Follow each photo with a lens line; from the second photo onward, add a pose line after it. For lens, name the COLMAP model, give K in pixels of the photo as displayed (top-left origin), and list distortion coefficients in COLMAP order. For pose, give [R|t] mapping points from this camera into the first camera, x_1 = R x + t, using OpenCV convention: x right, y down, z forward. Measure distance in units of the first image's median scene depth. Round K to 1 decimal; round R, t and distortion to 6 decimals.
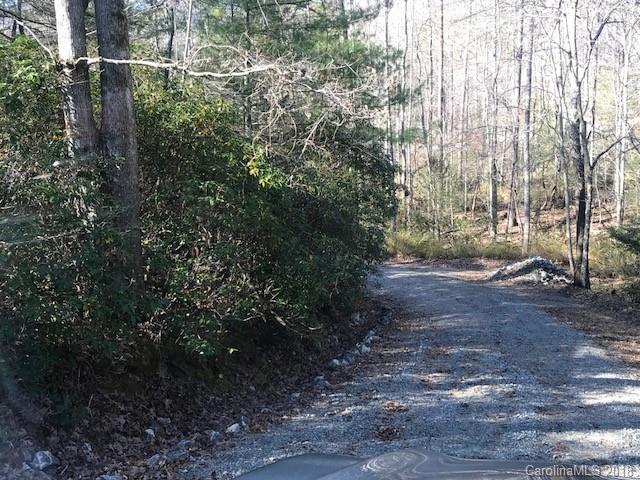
lens RADIAL K [[665.9, 0, 320.0], [0, 665.9, 240.0], [0, 0, 1]] dist [-0.003505, -0.003228]
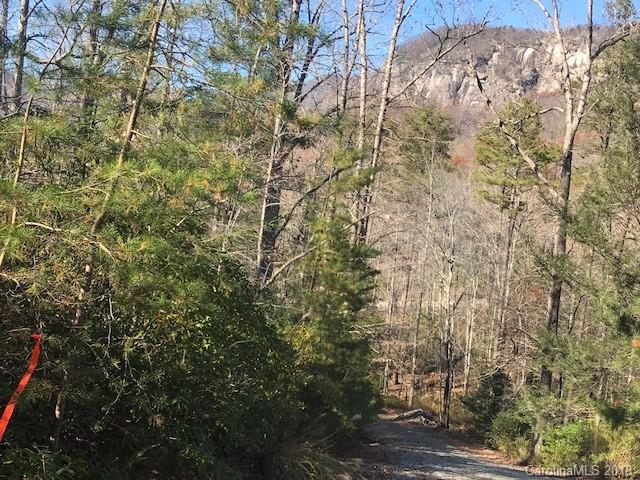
lens RADIAL K [[780.3, 0, 322.6], [0, 780.3, 242.5], [0, 0, 1]] dist [0.193156, -0.666647]
pose [[0.966187, 0.131988, 0.221501, -0.445704], [-0.093731, 0.980070, -0.175149, -0.017287], [-0.240204, 0.148465, 0.959302, -1.008638]]
